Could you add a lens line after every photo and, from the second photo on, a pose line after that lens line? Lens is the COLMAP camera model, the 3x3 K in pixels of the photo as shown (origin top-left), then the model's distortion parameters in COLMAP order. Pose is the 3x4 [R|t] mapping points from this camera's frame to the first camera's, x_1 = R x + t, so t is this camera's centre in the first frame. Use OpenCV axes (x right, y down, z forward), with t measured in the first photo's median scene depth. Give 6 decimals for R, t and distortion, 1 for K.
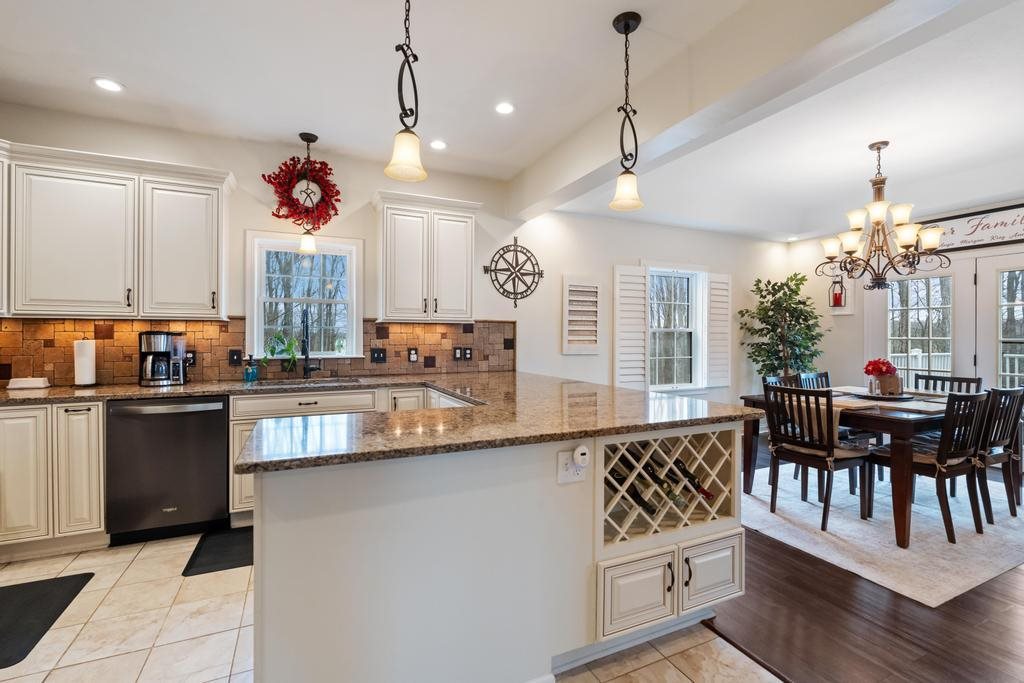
lens RADIAL K [[457.0, 0, 513.9], [0, 457.0, 337.7], [0, 0, 1]] dist [-0.005700, 0.001004]
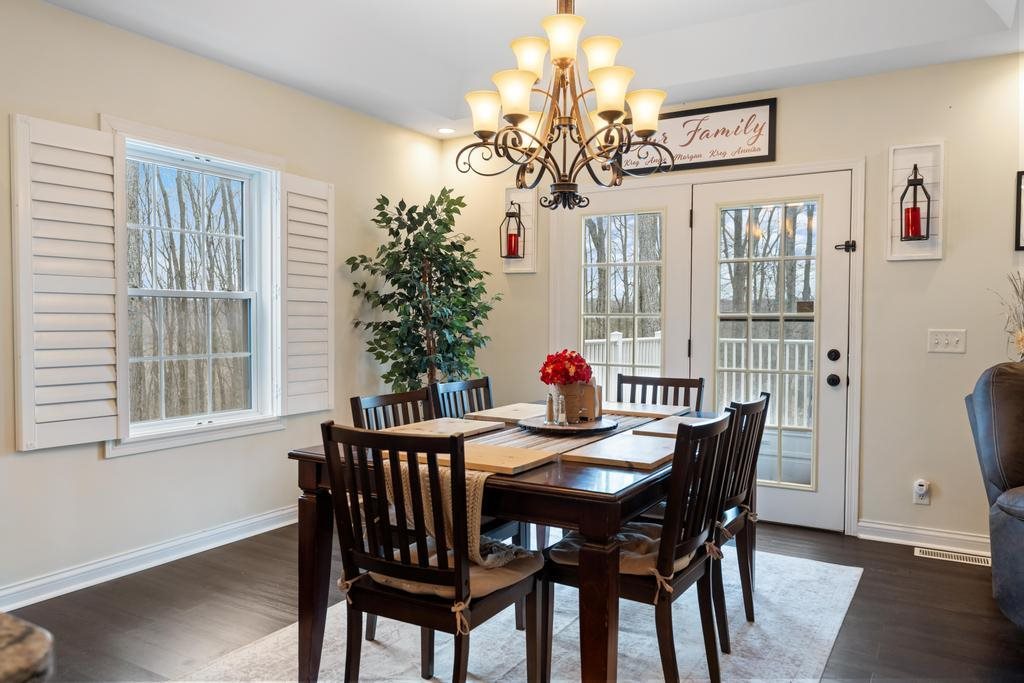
lens RADIAL K [[746.2, 0, 518.5], [0, 746.2, 352.5], [0, 0, 1]] dist [0.004781, 0.001672]
pose [[0.826621, -0.023364, 0.562273, 0.230429], [-0.001613, 0.999035, 0.043884, 0.010213], [-0.562756, -0.037182, 0.825786, 0.271667]]
